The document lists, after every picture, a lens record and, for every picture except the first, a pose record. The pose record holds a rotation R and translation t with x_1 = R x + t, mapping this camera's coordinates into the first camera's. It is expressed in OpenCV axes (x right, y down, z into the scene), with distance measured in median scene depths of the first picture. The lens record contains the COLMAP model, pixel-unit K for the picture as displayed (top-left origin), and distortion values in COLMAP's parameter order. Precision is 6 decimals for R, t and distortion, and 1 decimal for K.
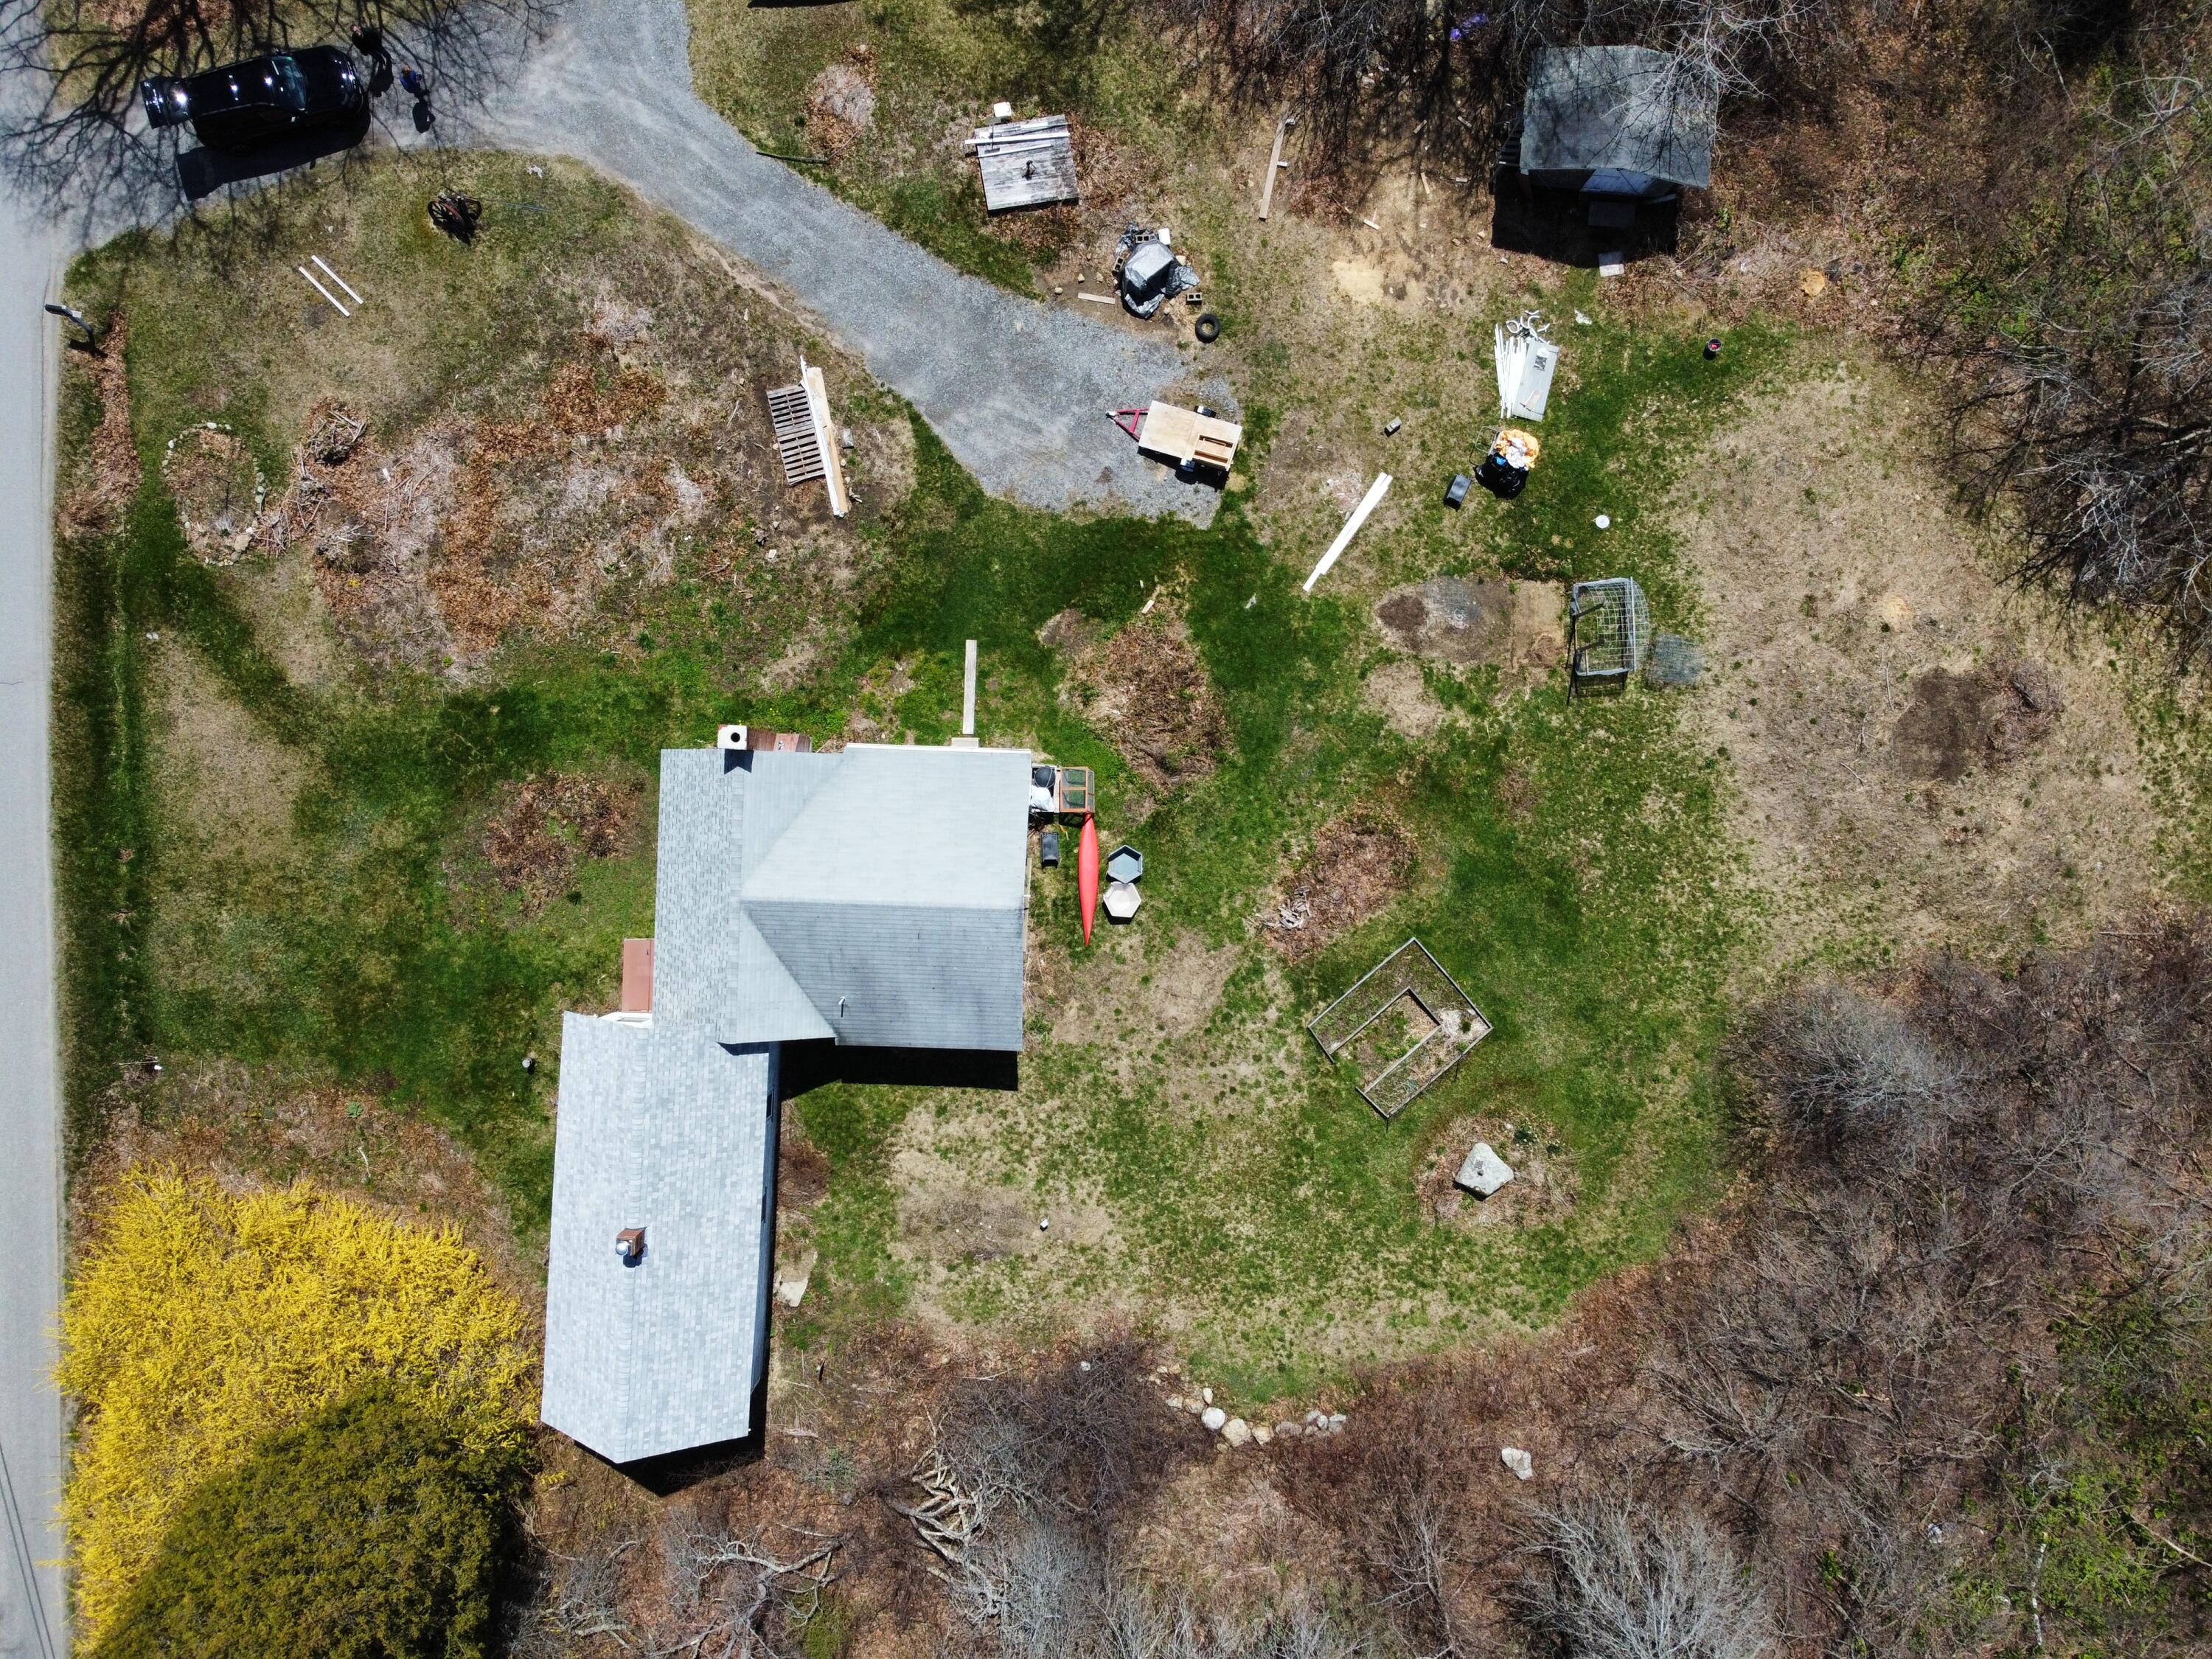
lens RADIAL K [[1671.5, 0, 1107.6], [0, 1671.5, 824.7], [0, 0, 1]] dist [-0.007512, -0.002597]
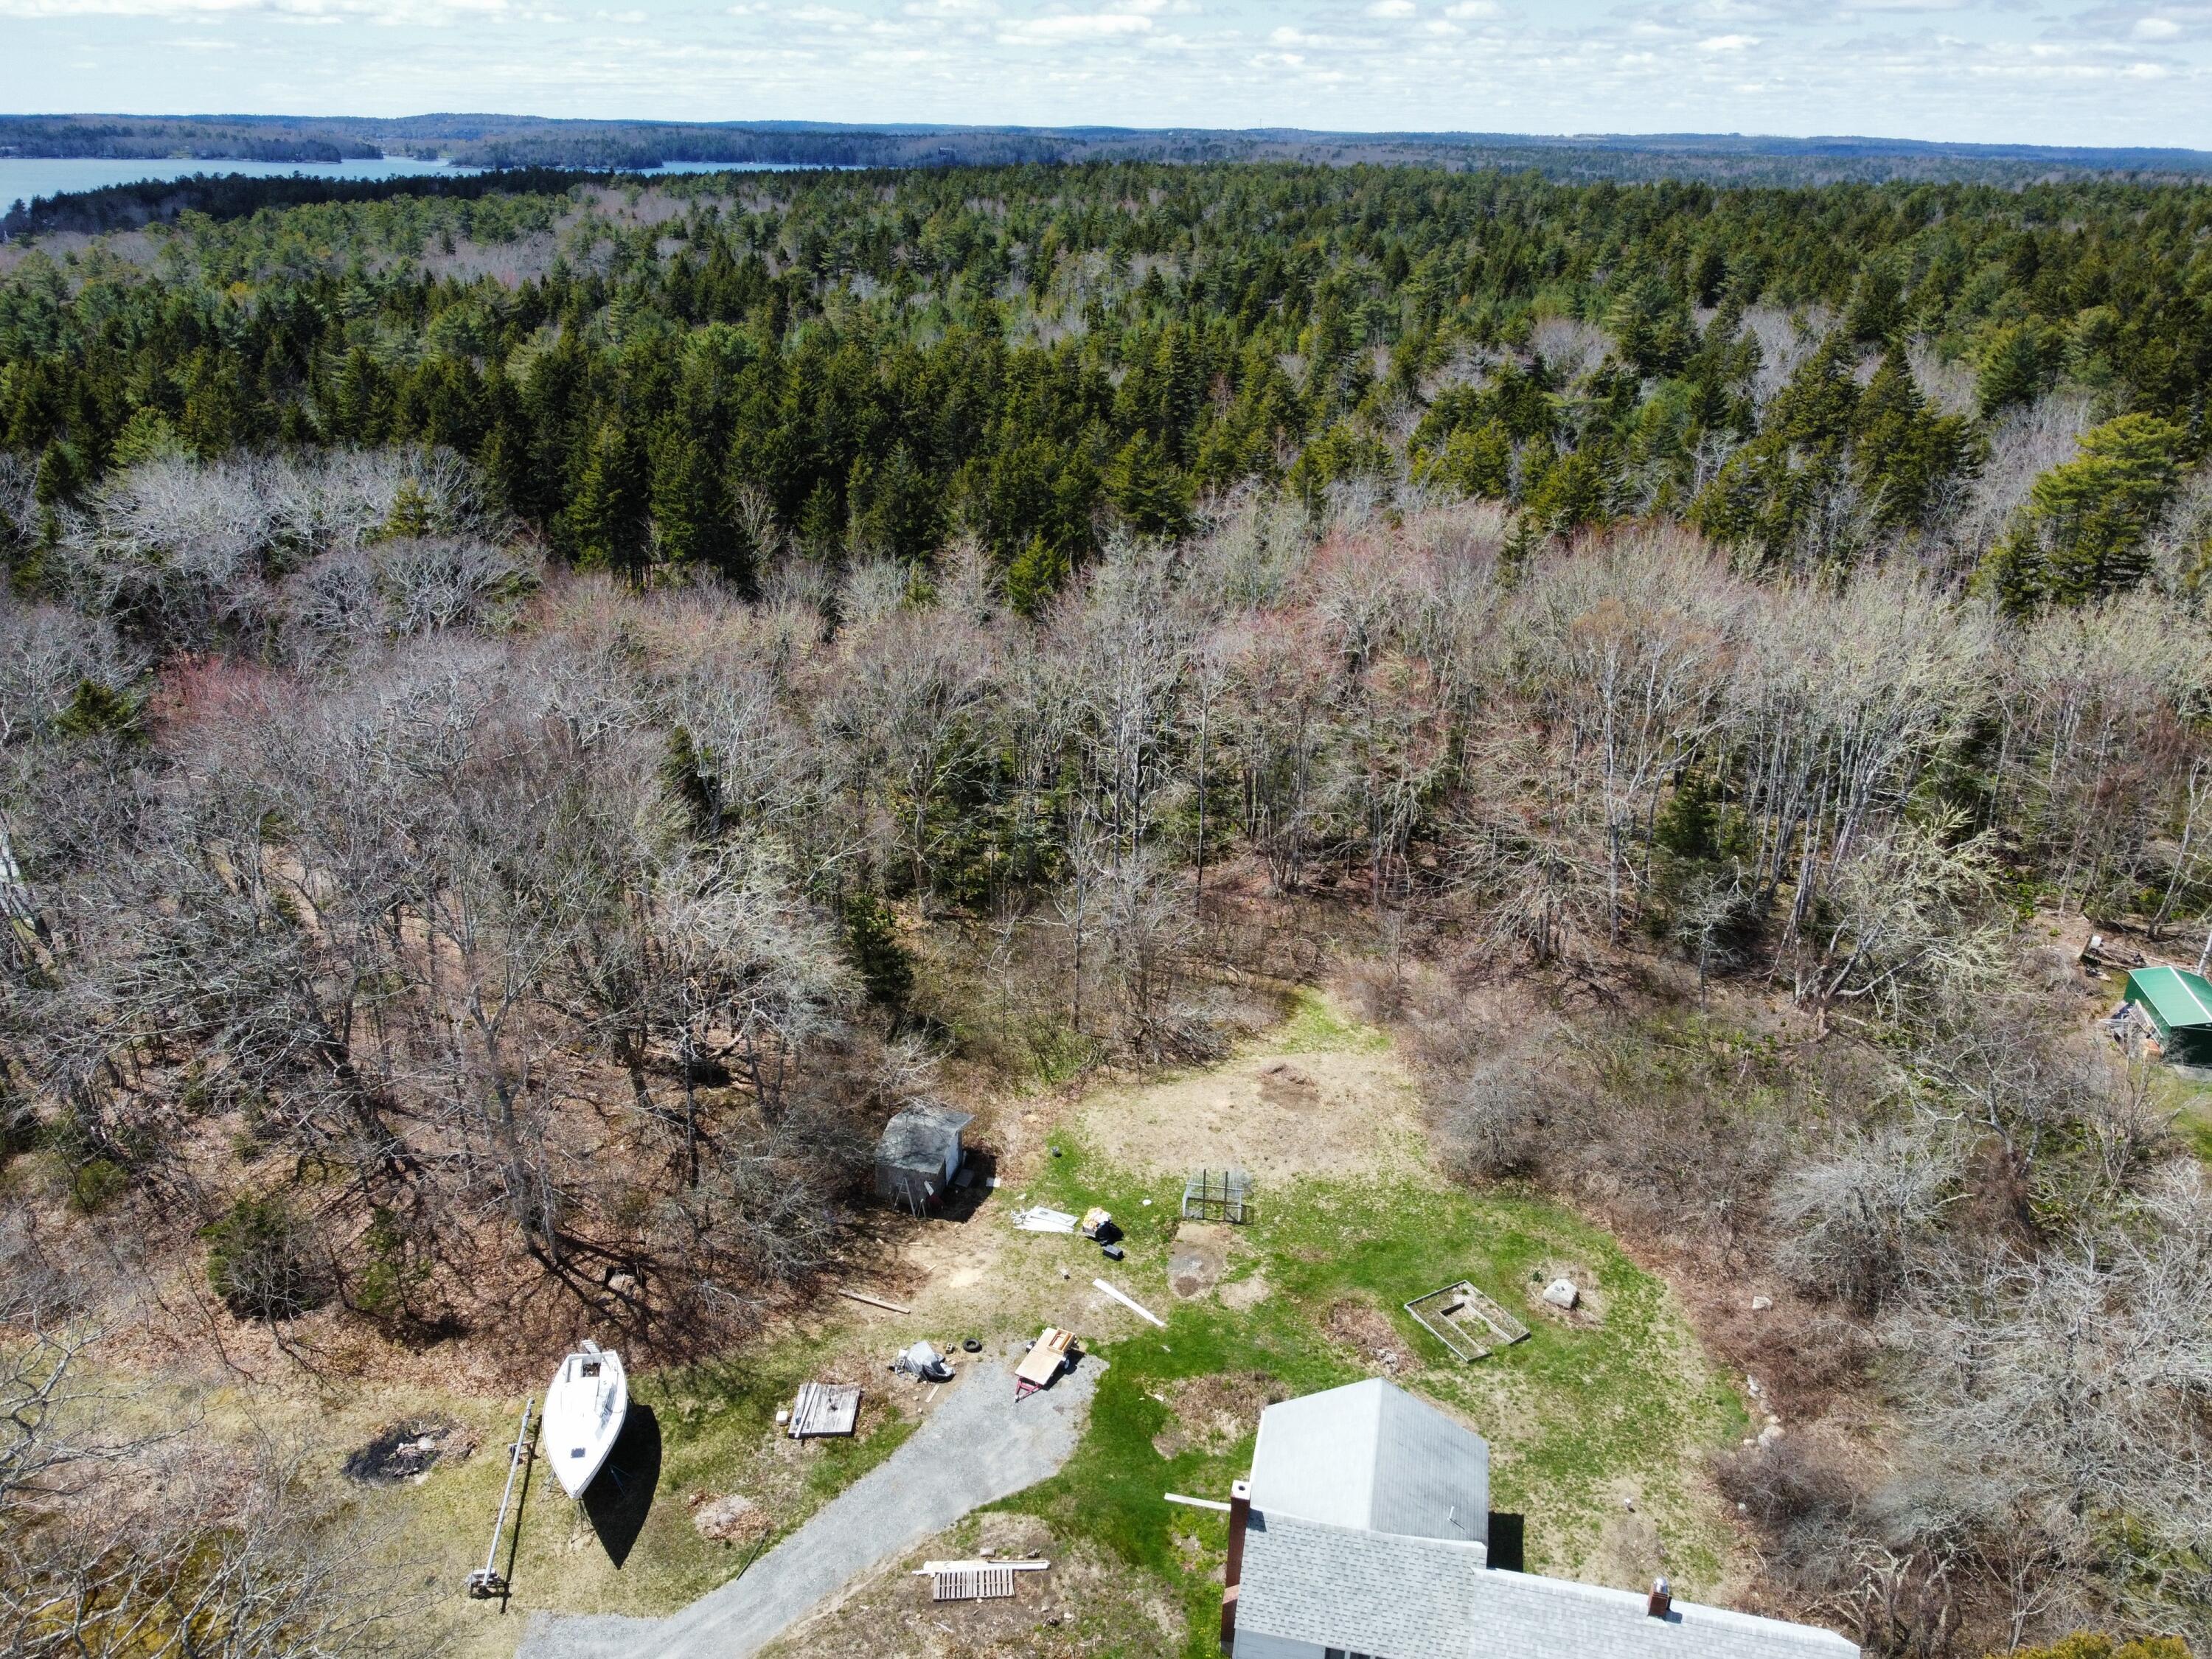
lens RADIAL K [[1671.5, 0, 1103.6], [0, 1671.5, 825.8], [0, 0, 1]] dist [-0.007512, -0.002597]
pose [[0.174707, -0.383388, 0.906913, -1.048207], [0.984598, 0.074213, -0.158299, 0.007471], [-0.006614, 0.920601, 0.390448, 0.028192]]
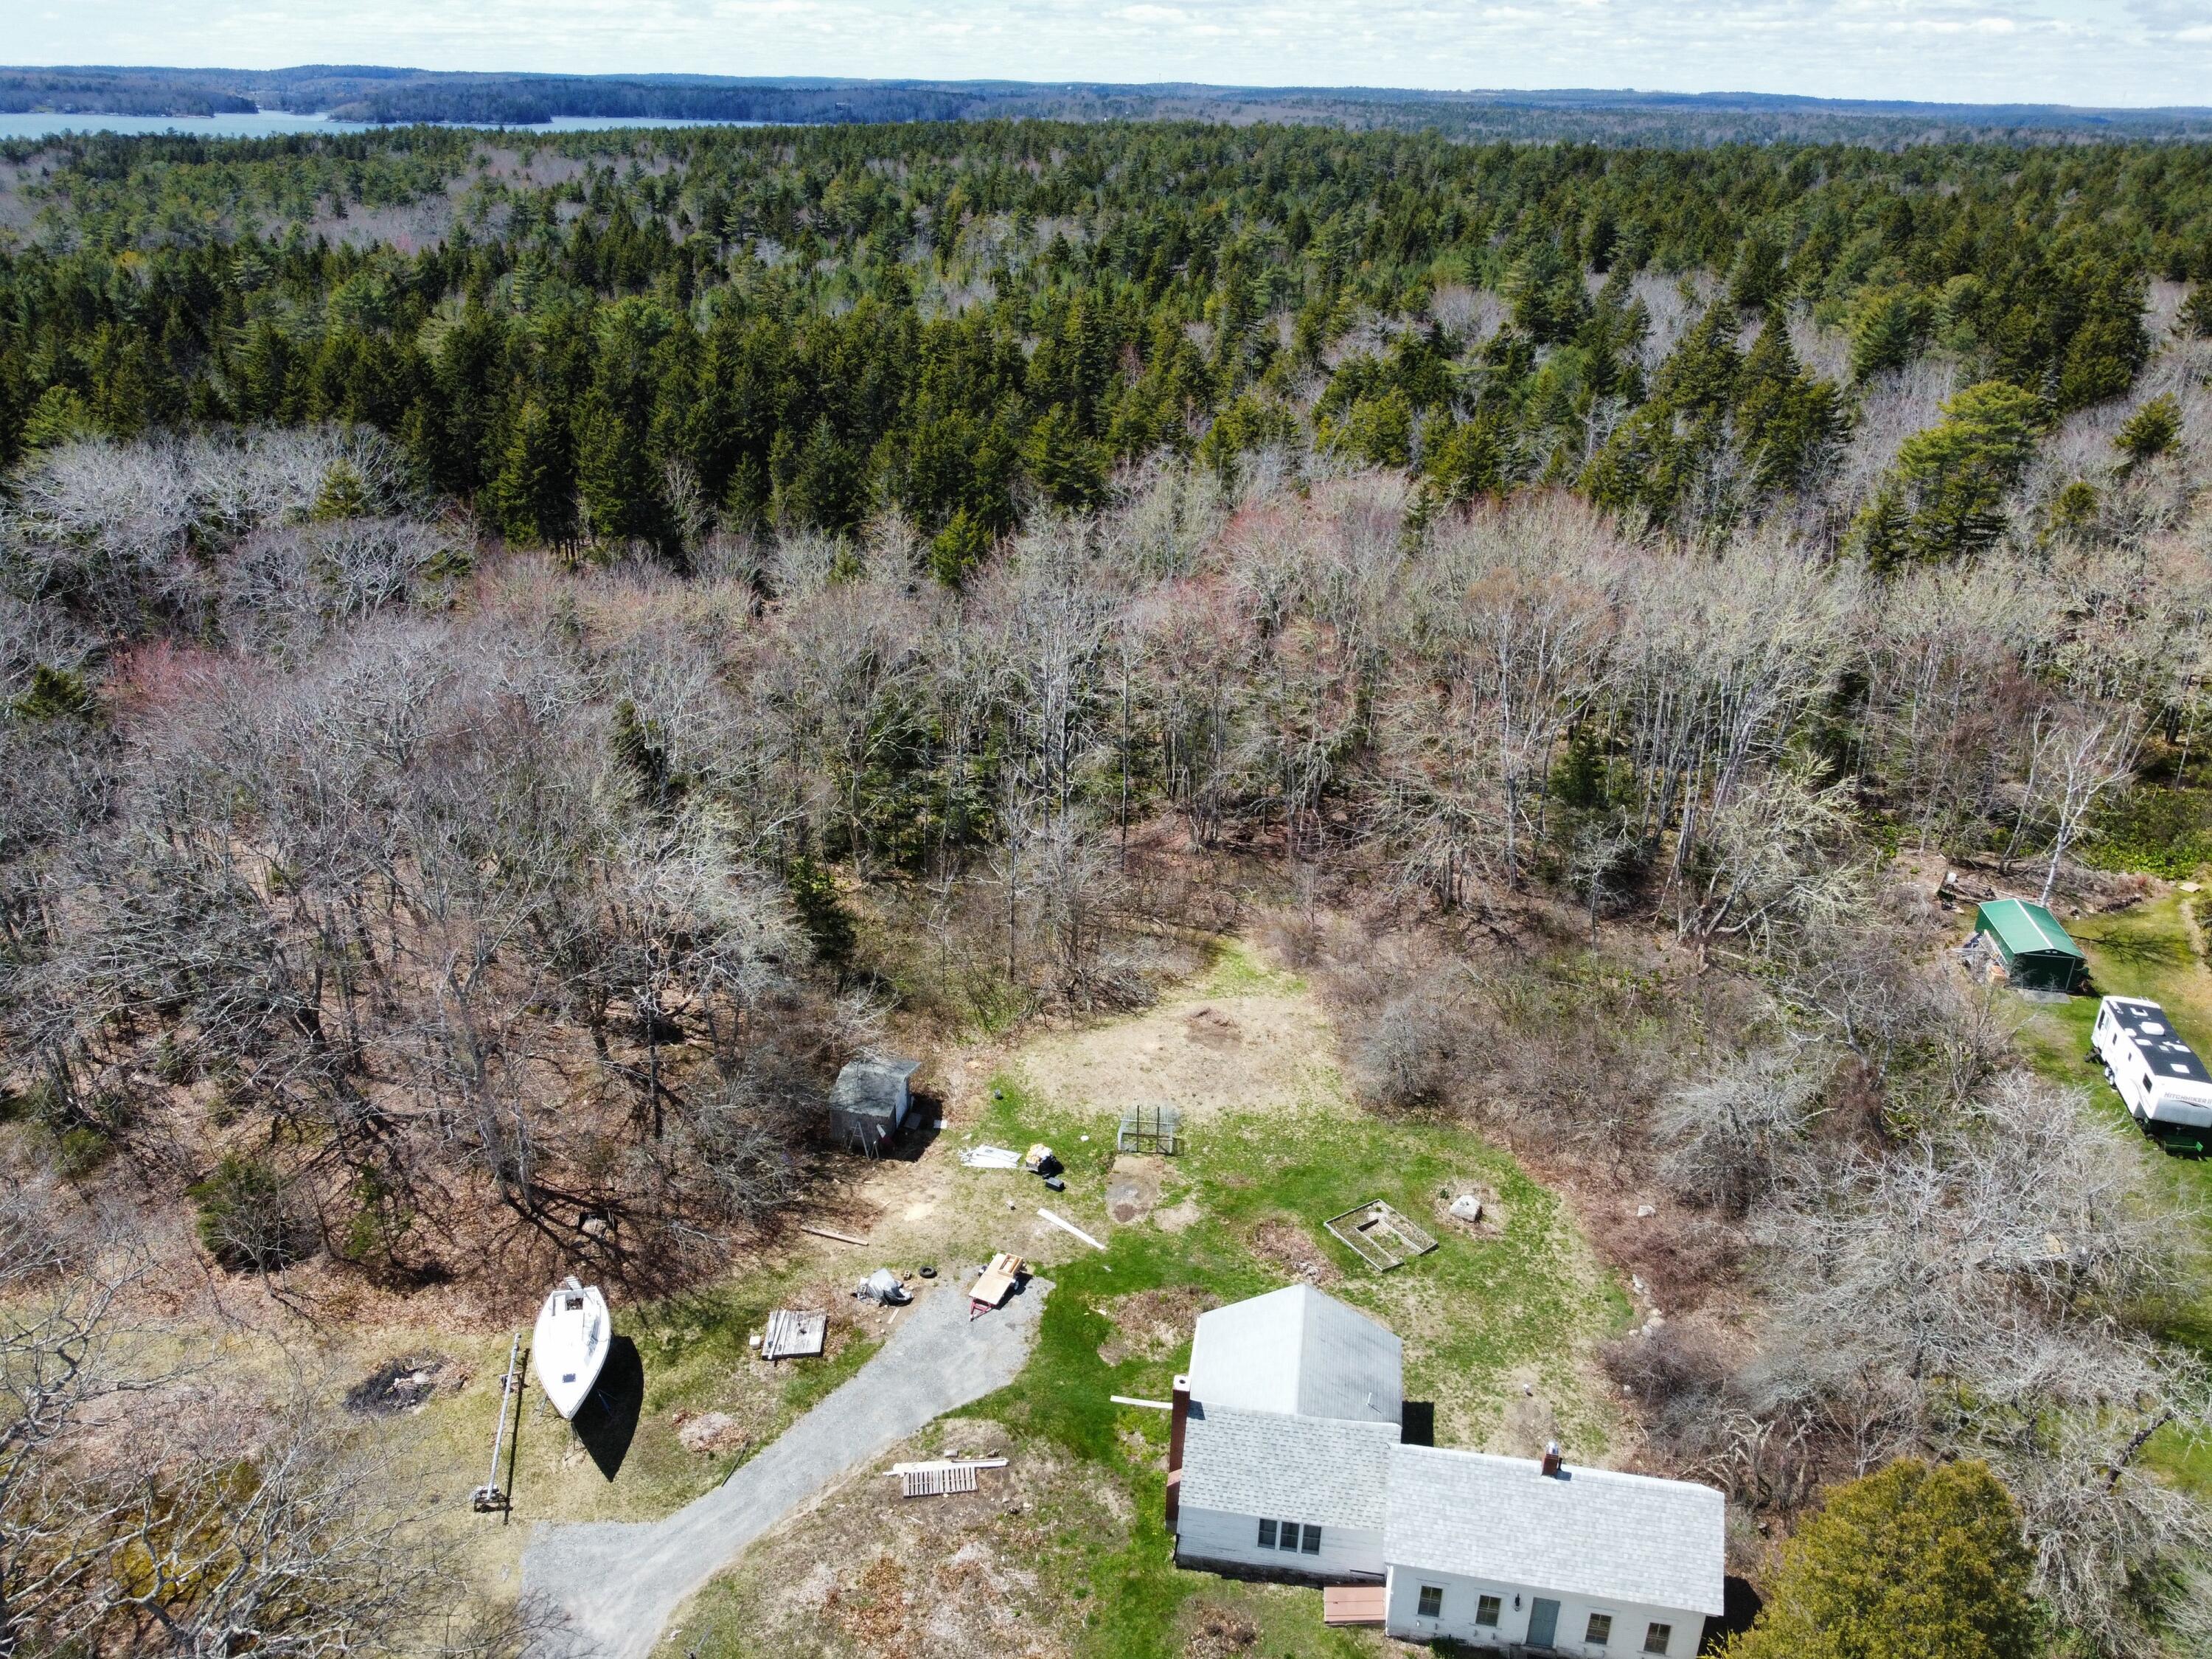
lens RADIAL K [[1671.5, 0, 1105.0], [0, 1671.5, 823.5], [0, 0, 1]] dist [-0.007512, -0.002597]
pose [[0.118852, -0.406239, 0.906004, -1.153802], [0.992862, 0.057757, -0.104349, 0.003240], [-0.009937, 0.911940, 0.410204, -0.017235]]
